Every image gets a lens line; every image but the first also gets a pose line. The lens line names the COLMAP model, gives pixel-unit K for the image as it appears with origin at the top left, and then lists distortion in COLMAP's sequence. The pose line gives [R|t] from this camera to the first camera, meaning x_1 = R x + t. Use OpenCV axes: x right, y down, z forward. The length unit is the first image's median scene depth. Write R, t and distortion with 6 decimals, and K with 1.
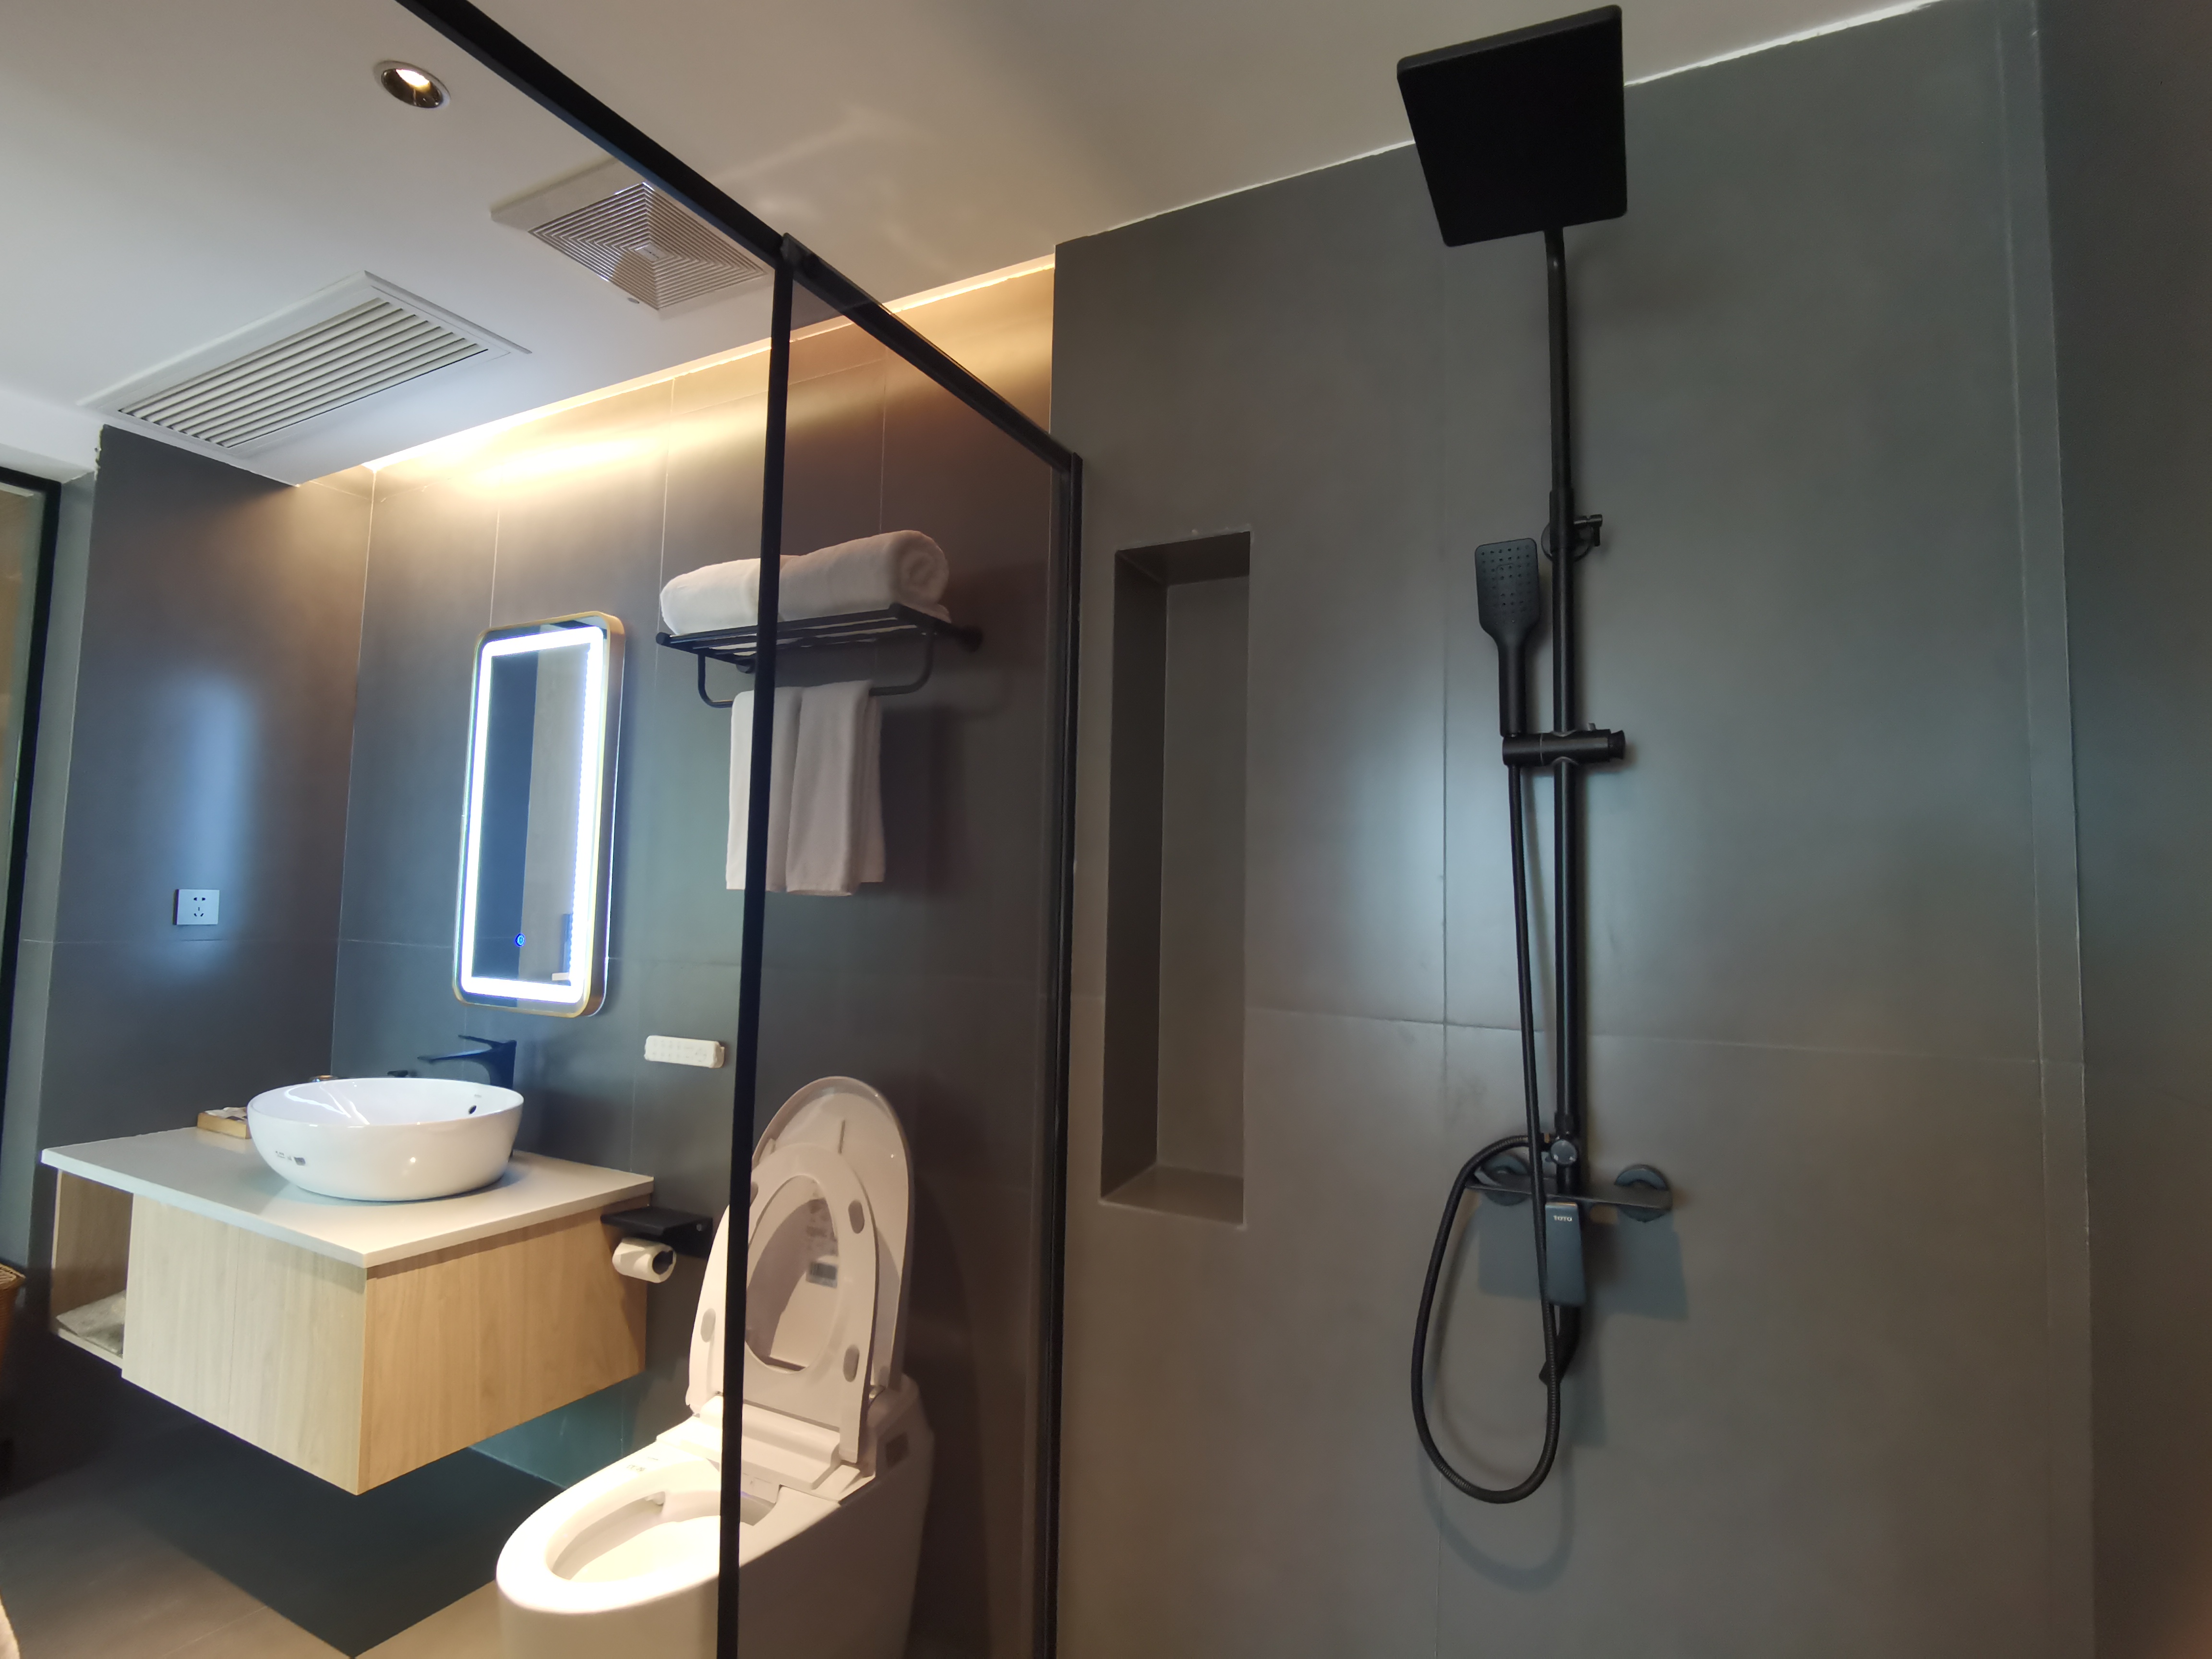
lens RADIAL K [[1208.4, 0, 1106.0], [0, 1208.4, 829.5], [0, 0, 1]] dist [-0.000213, -0.017806]
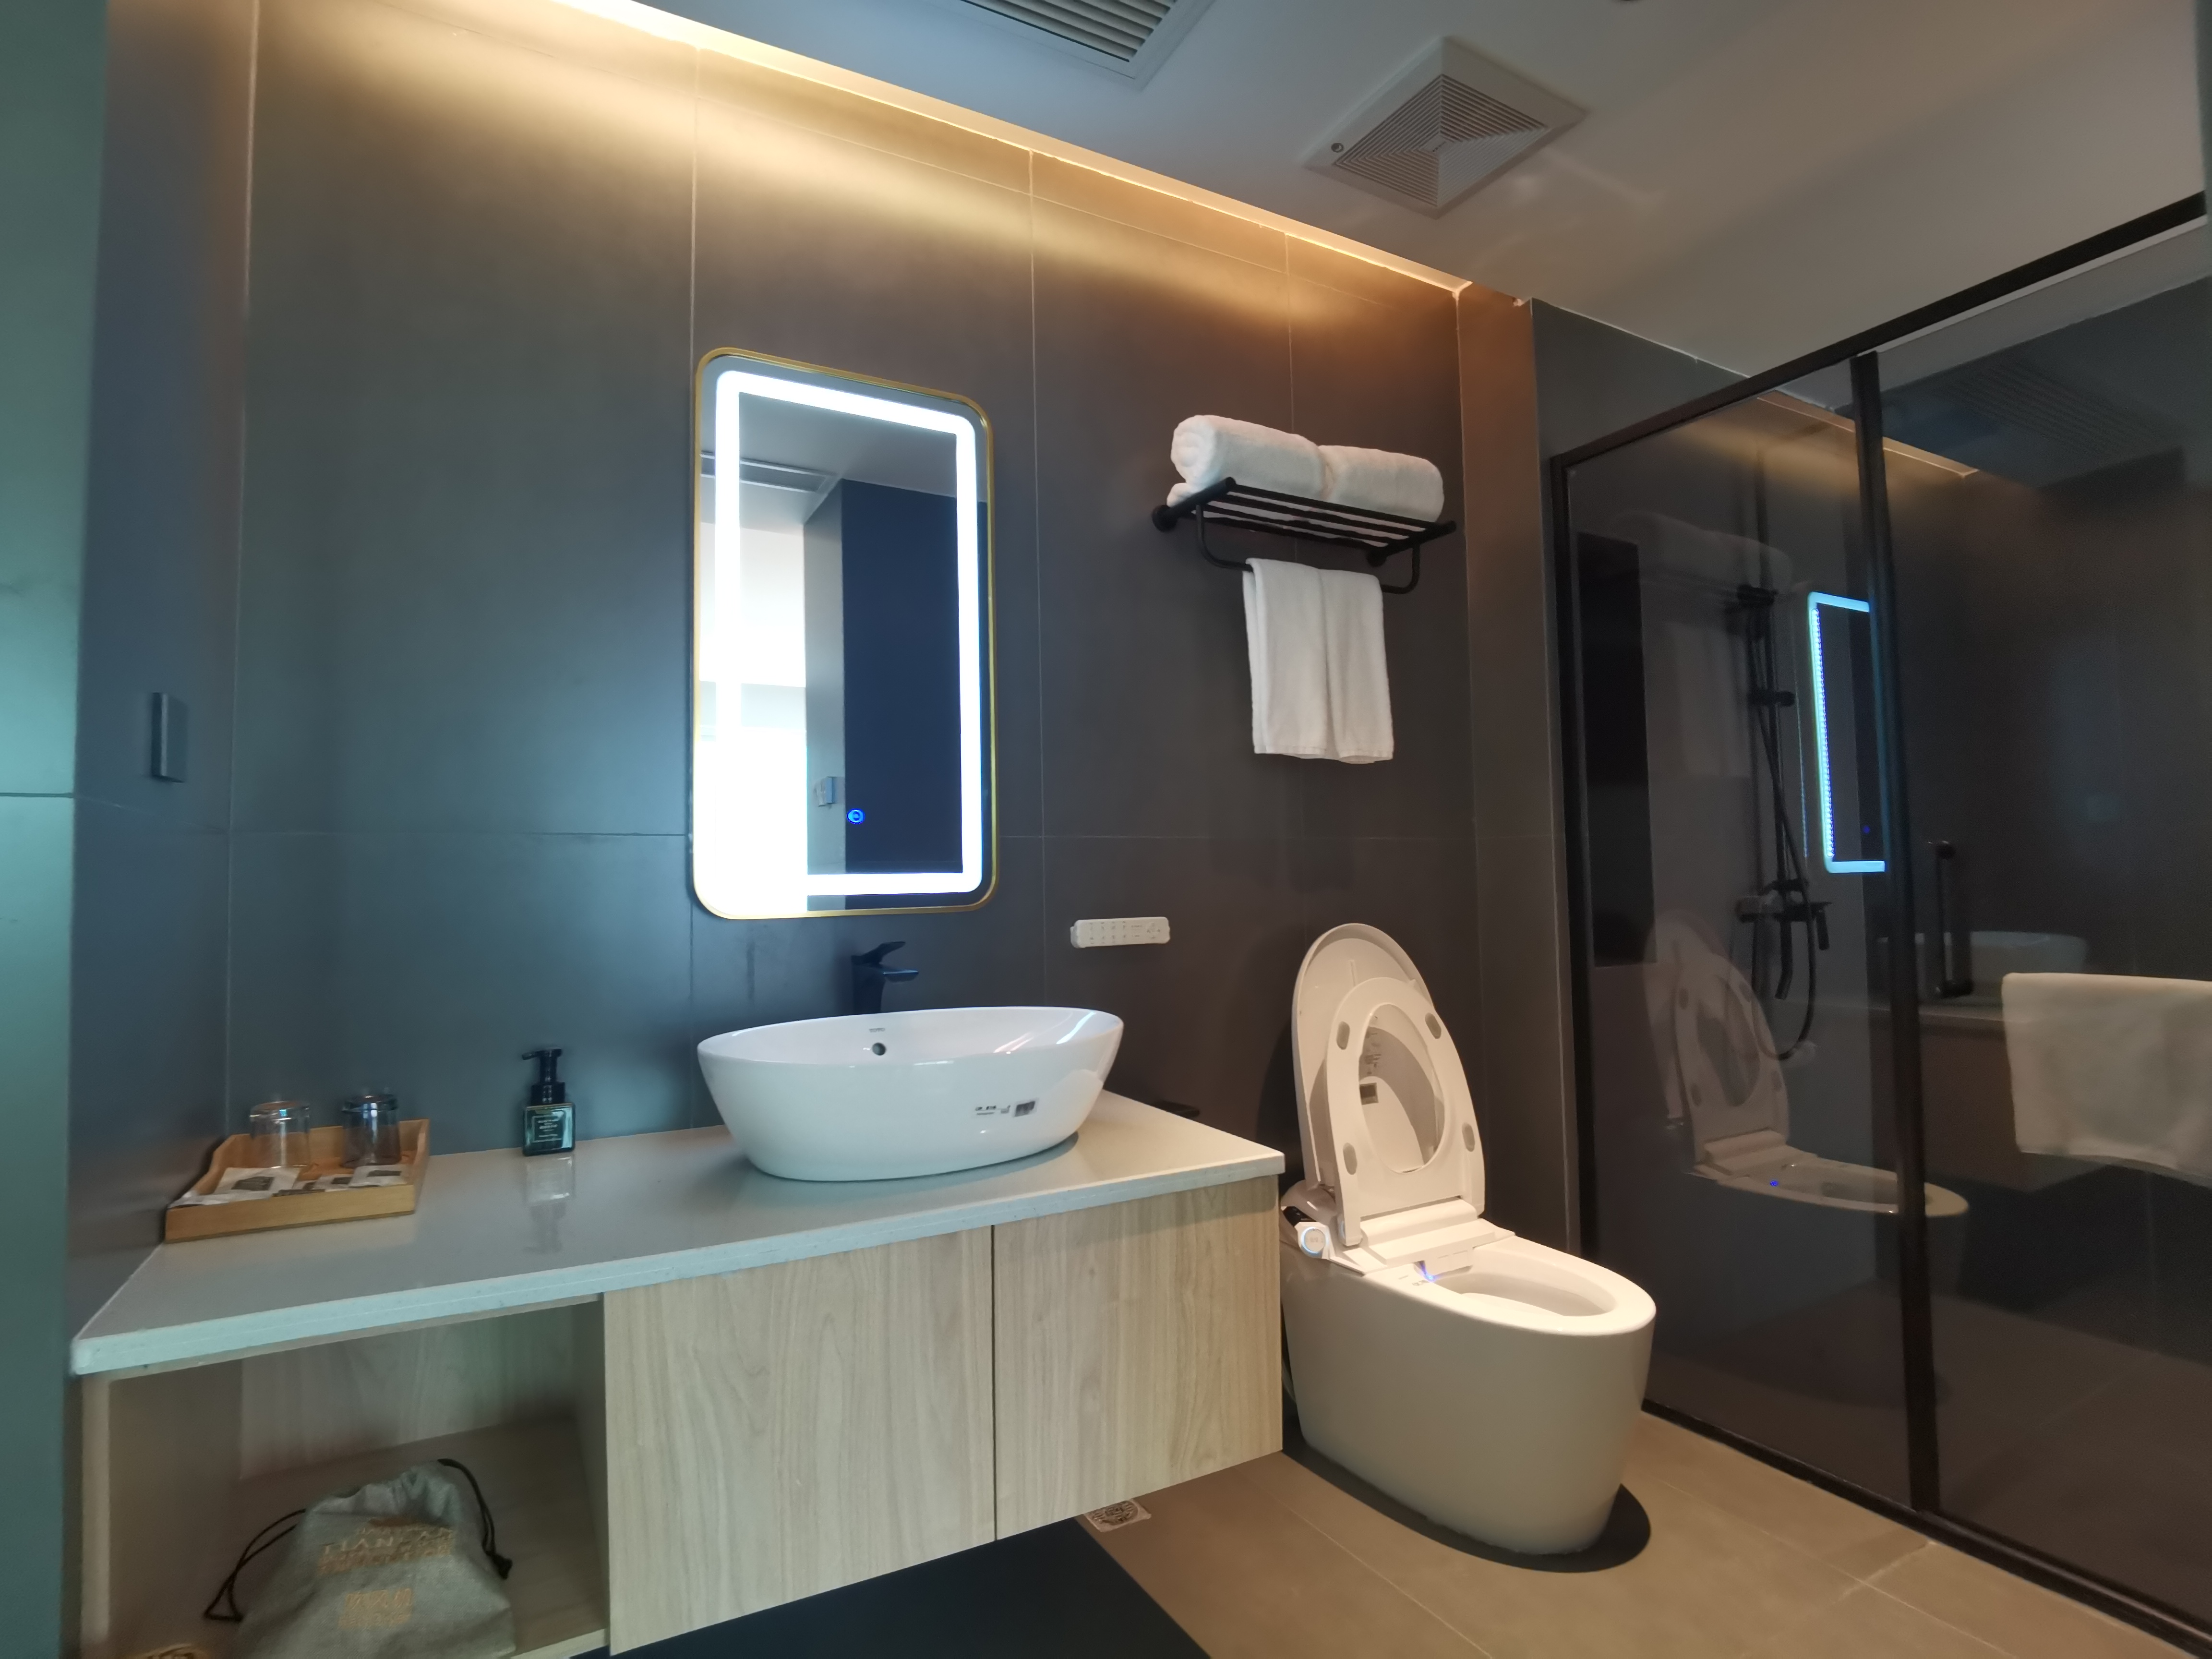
lens RADIAL K [[1148.8, 0, 1106.0], [0, 1148.8, 829.5], [0, 0, 1]] dist [-0.000583, -0.024222]
pose [[0.513521, -0.002049, 0.858075, -1.090449], [-0.028524, 0.999404, 0.019457, 0.088934], [-0.857603, -0.034467, 0.513156, 0.563342]]
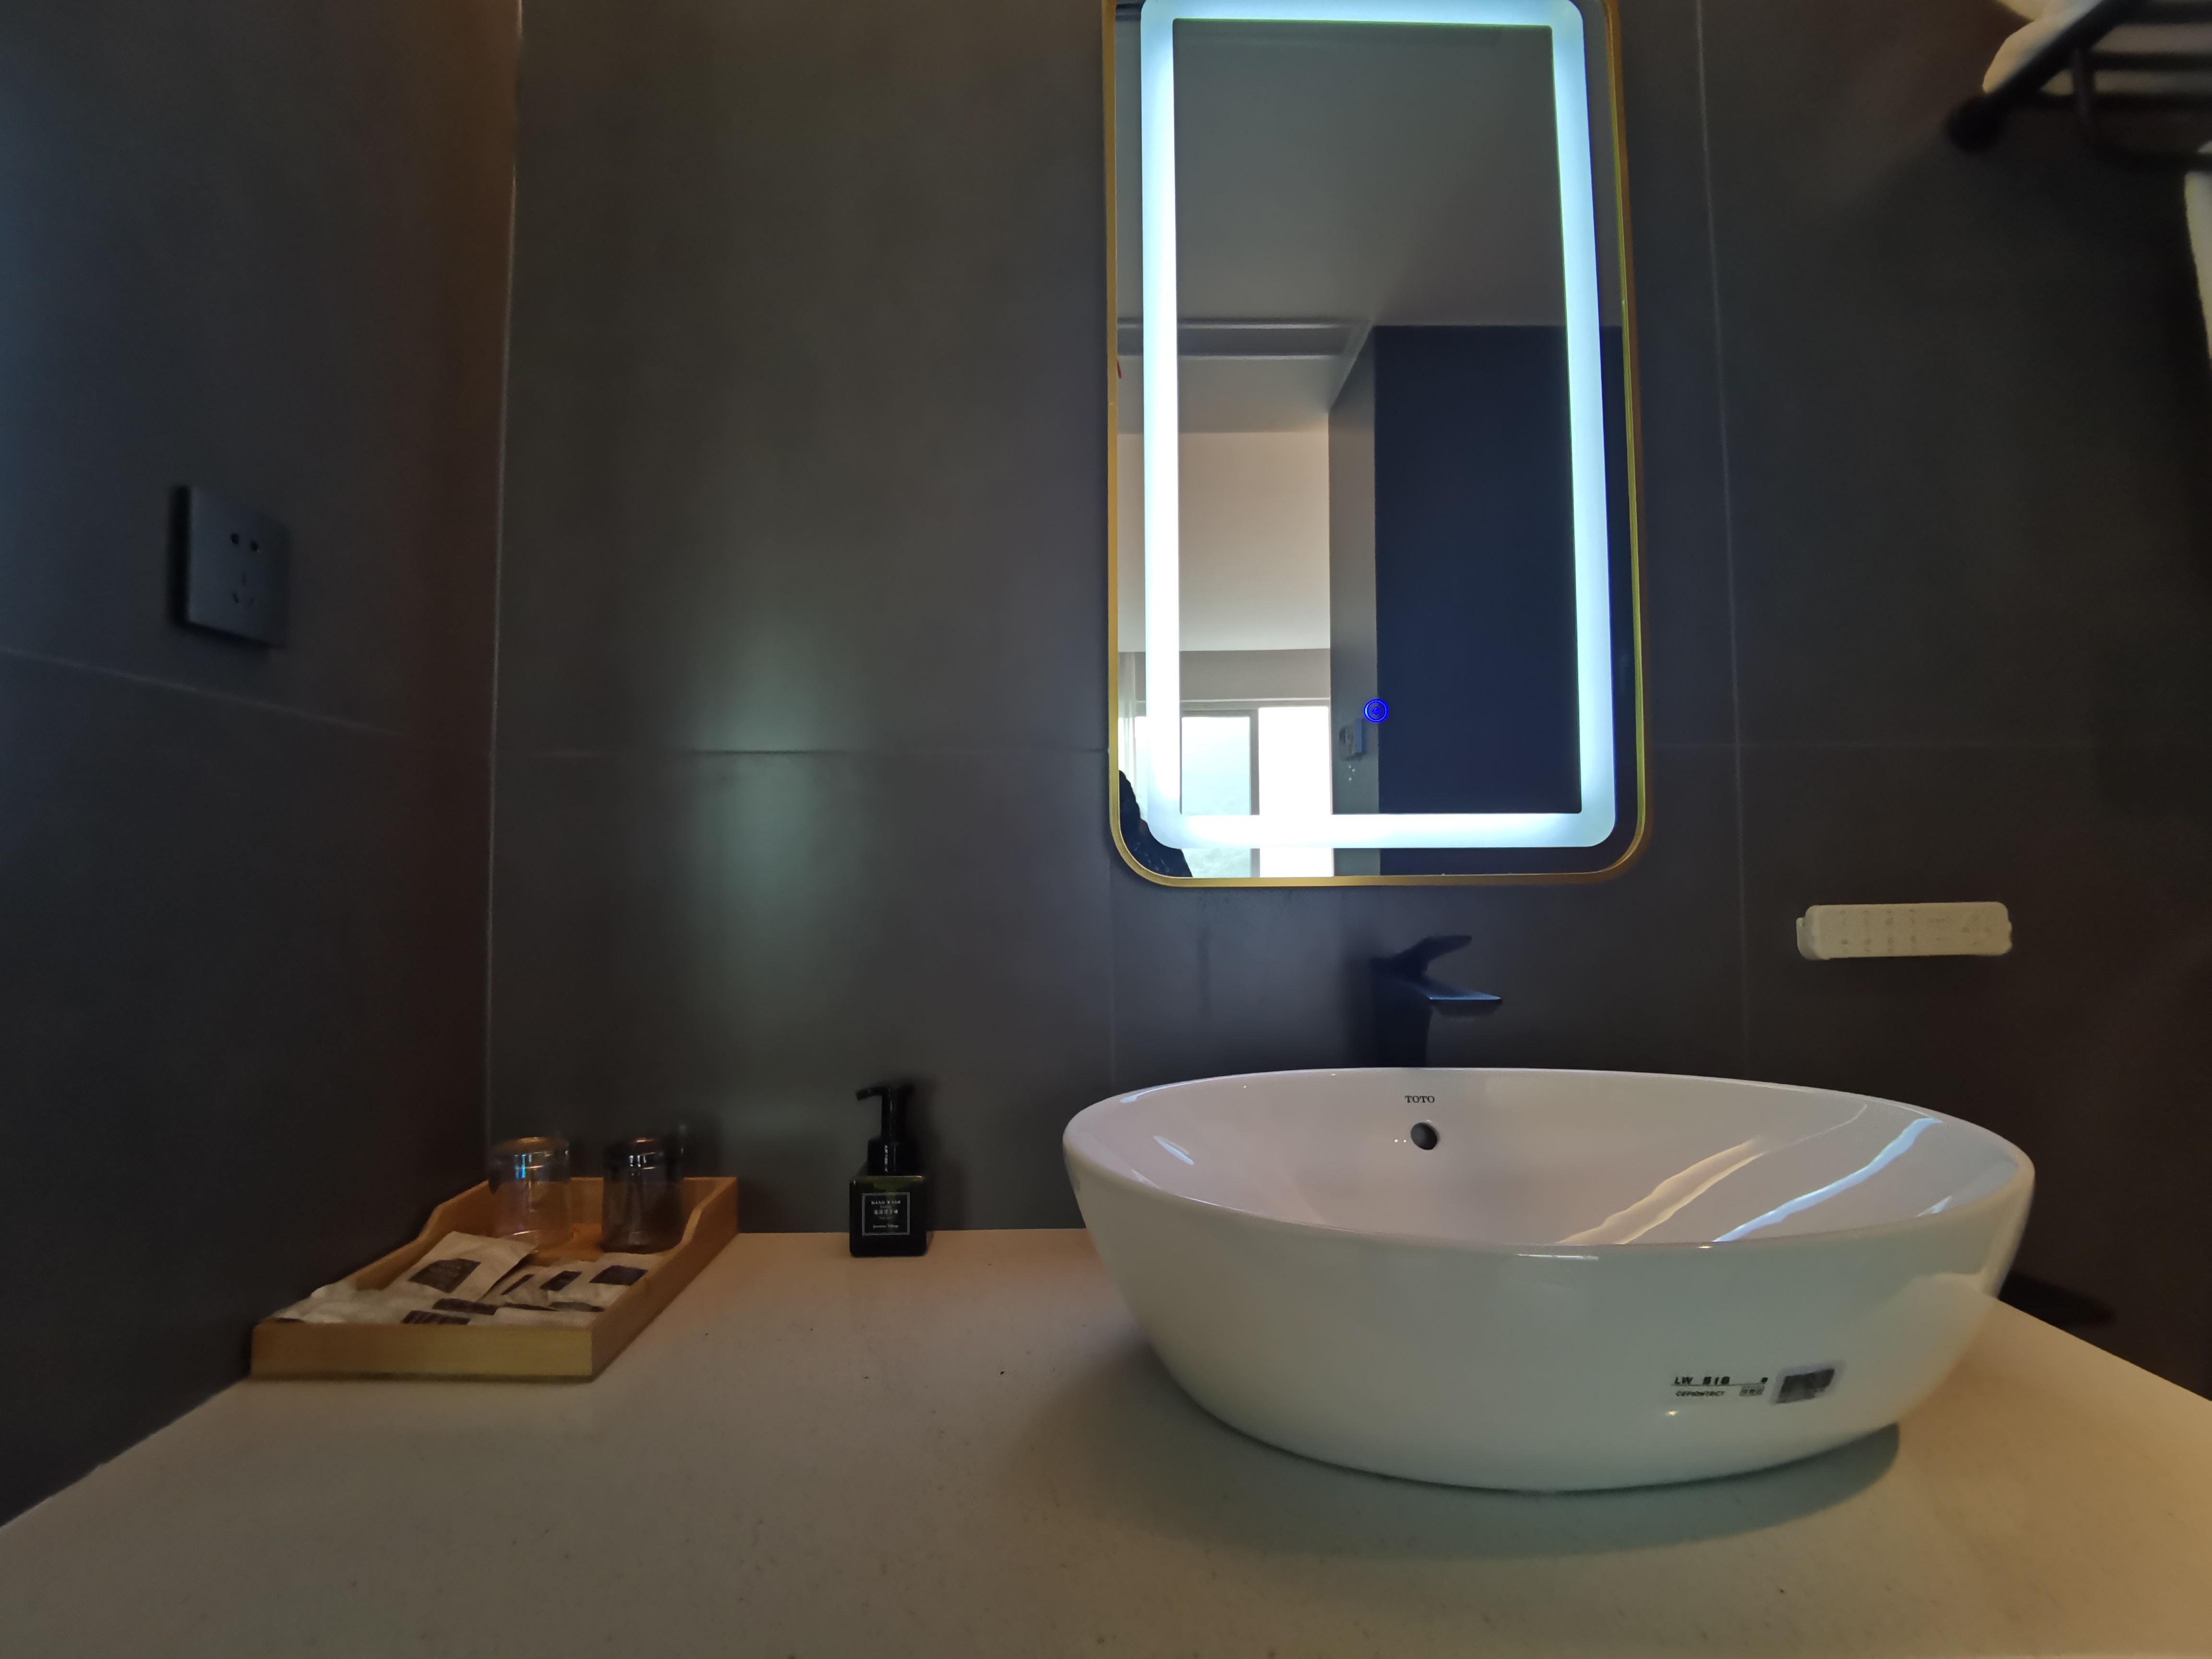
lens RADIAL K [[1148.8, 0, 1106.0], [0, 1148.8, 829.5], [0, 0, 1]] dist [-0.000583, -0.024222]
pose [[0.848649, -0.012711, 0.528804, -0.837752], [-0.005186, 0.999463, 0.032347, 0.130493], [-0.528931, -0.030194, 0.848127, 0.783733]]
